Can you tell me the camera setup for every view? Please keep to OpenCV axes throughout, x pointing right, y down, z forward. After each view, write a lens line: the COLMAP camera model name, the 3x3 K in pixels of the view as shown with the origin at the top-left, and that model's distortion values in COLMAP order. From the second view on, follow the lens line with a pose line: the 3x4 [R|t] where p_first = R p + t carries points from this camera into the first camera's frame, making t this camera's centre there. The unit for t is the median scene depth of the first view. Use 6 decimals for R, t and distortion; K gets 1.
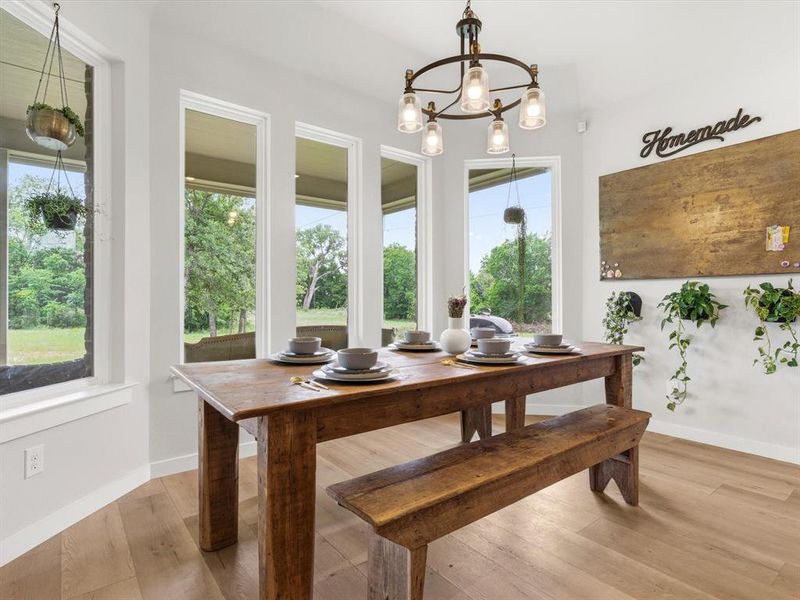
lens RADIAL K [[428.8, 0, 399.6], [0, 428.8, 297.0], [0, 0, 1]] dist [0.002291, 0.000361]
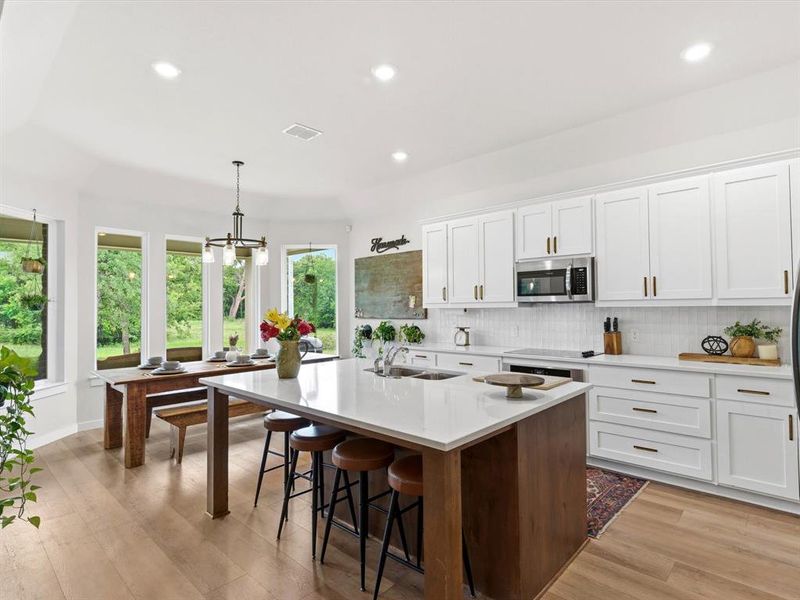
lens RADIAL K [[428.6, 0, 402.7], [0, 428.6, 300.2], [0, 0, 1]] dist [-0.004652, -0.001120]
pose [[0.987736, -0.004118, 0.156079, 0.454847], [0.005580, 0.999945, -0.008928, -0.111694], [-0.156034, 0.009689, 0.987704, -0.910621]]
